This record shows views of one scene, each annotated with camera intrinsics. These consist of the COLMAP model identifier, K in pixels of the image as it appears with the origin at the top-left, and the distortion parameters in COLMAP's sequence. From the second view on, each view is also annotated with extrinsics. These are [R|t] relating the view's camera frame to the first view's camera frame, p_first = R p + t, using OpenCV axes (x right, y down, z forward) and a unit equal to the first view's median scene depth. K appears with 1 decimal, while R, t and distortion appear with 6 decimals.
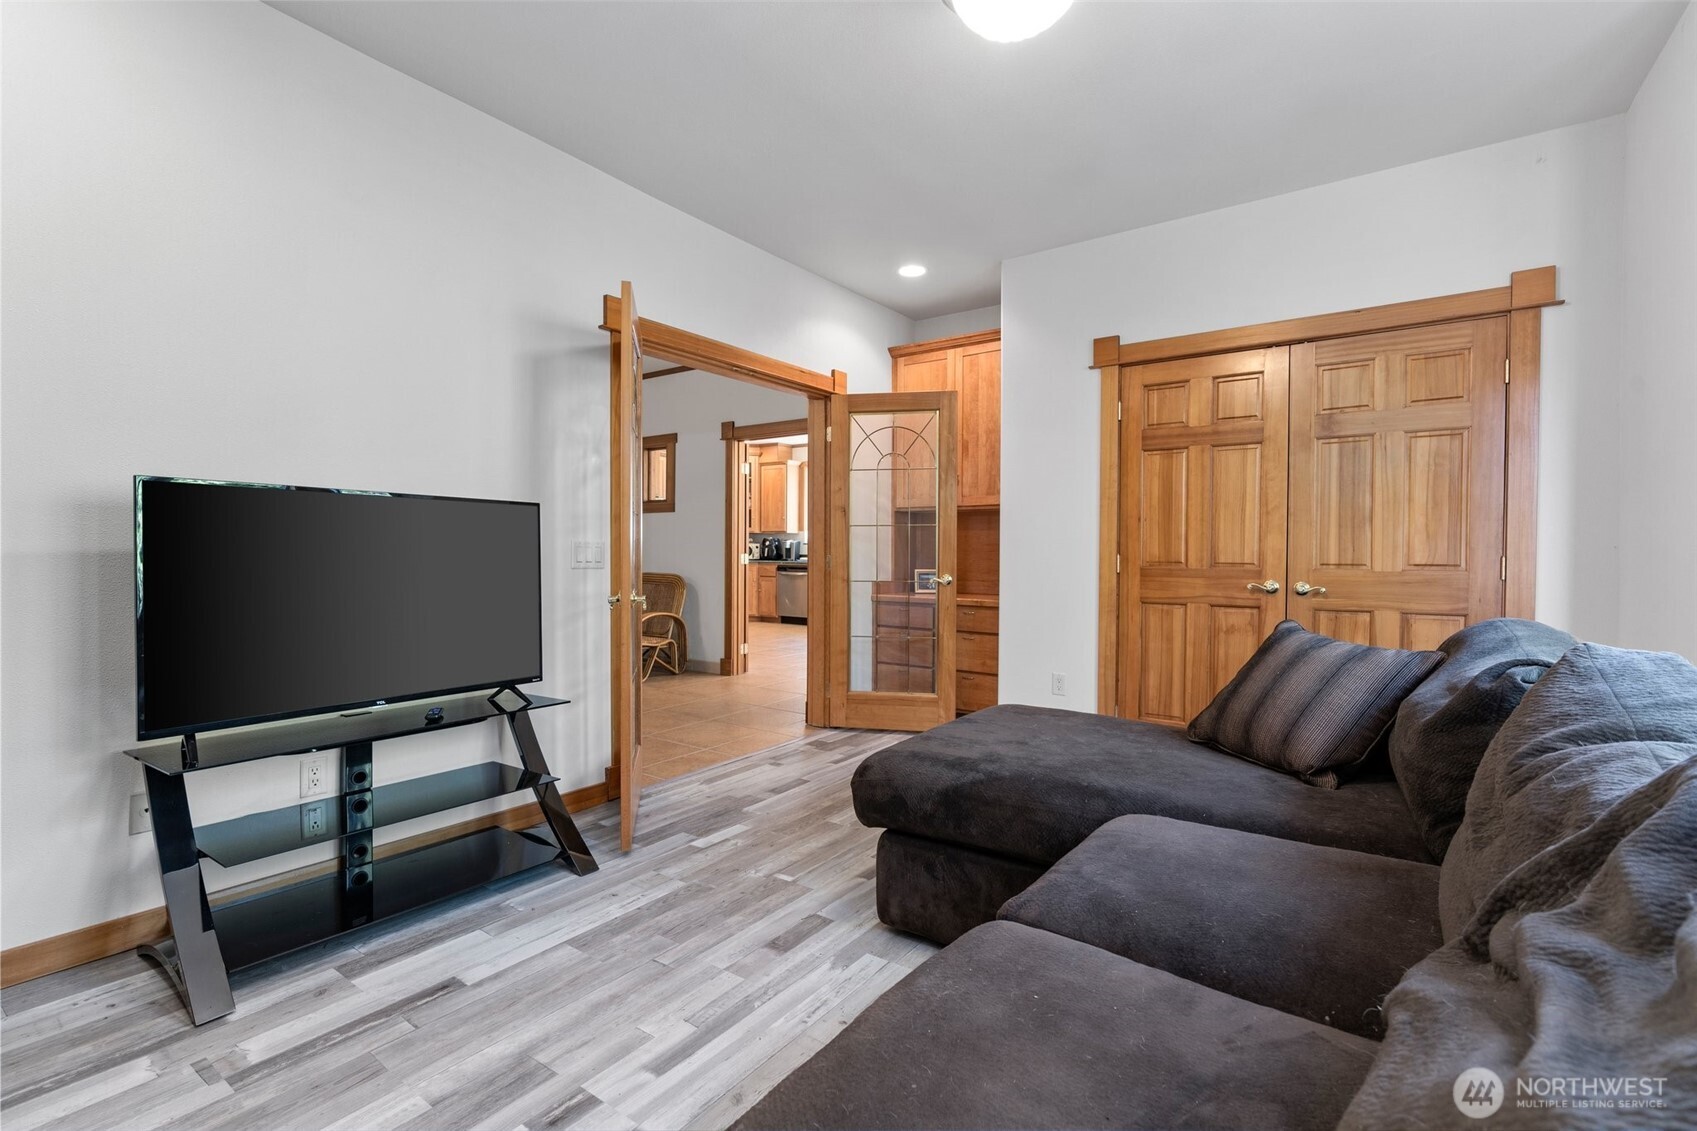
lens RADIAL K [[774.6, 0, 851.8], [0, 774.6, 557.6], [0, 0, 1]] dist [-0.003746, 0.002293]
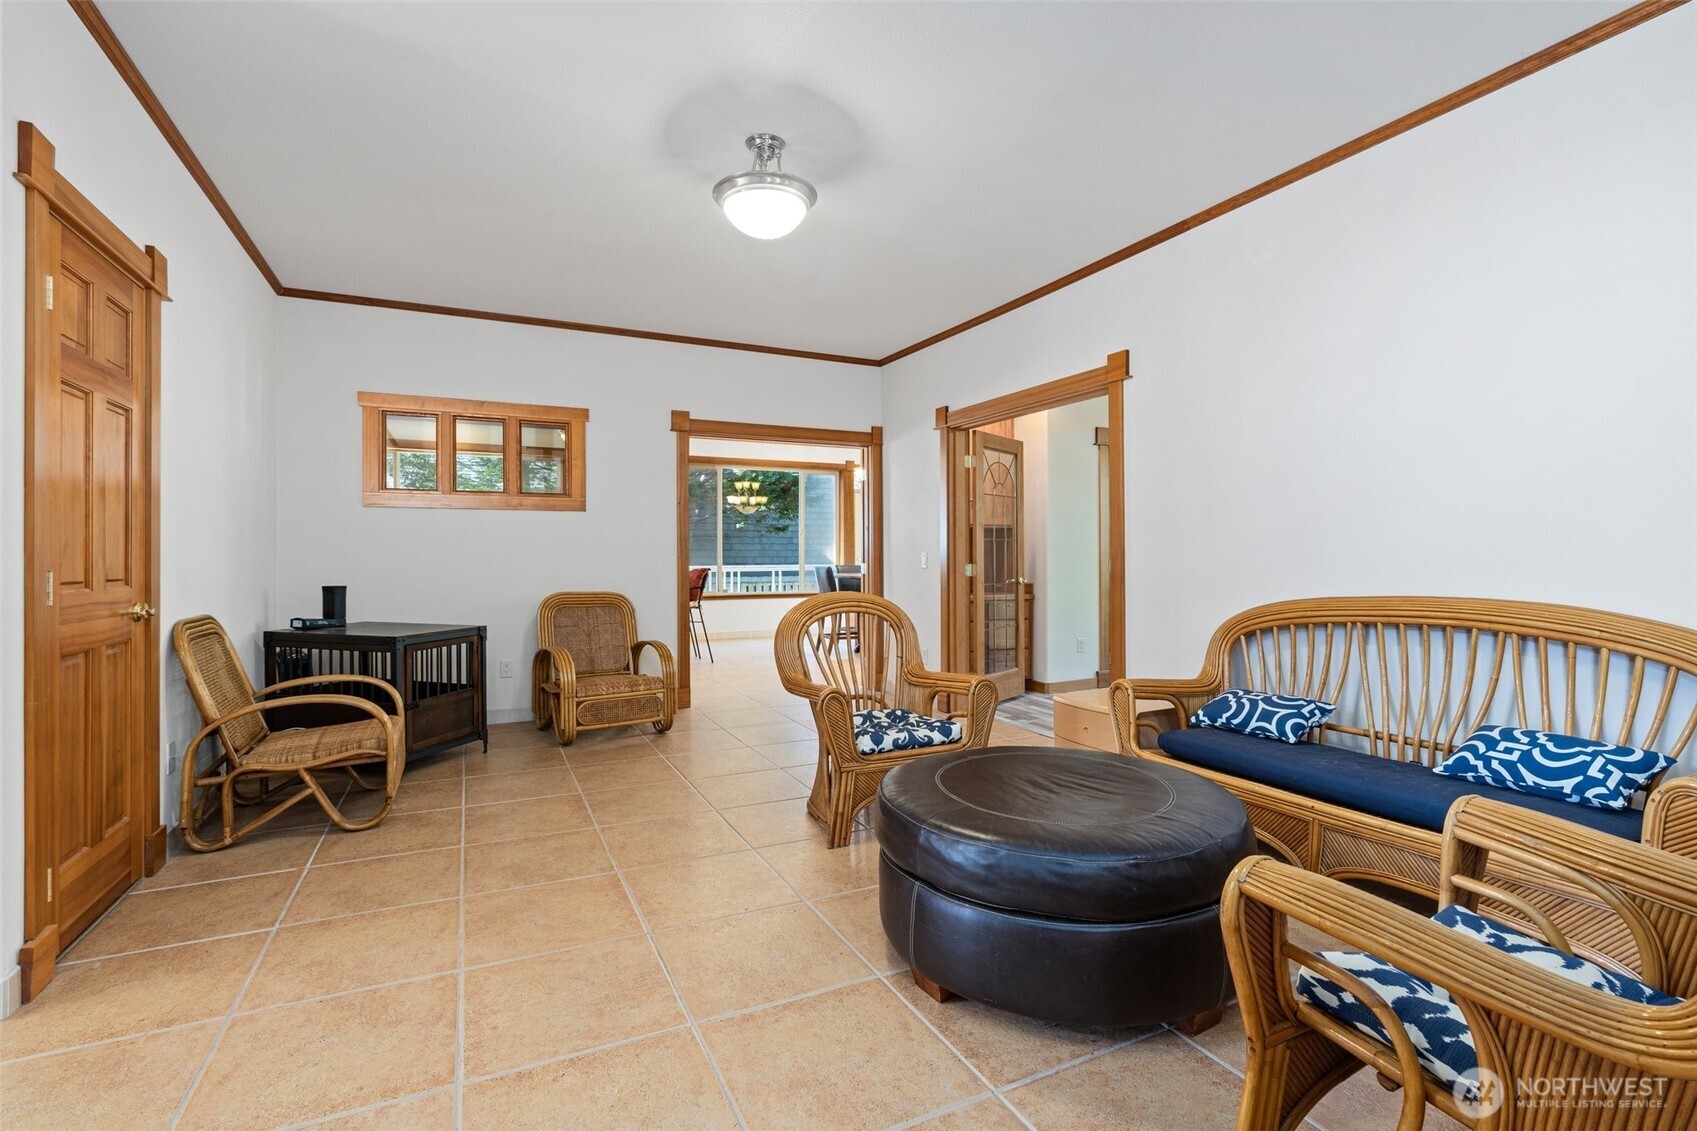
lens RADIAL K [[774.6, 0, 849.9], [0, 774.6, 558.2], [0, 0, 1]] dist [-0.003746, 0.002293]
pose [[0.469823, -0.006137, 0.882739, -0.469526], [0.009251, 0.999955, 0.002028, -0.007334], [-0.882712, 0.007213, 0.469858, 0.248012]]
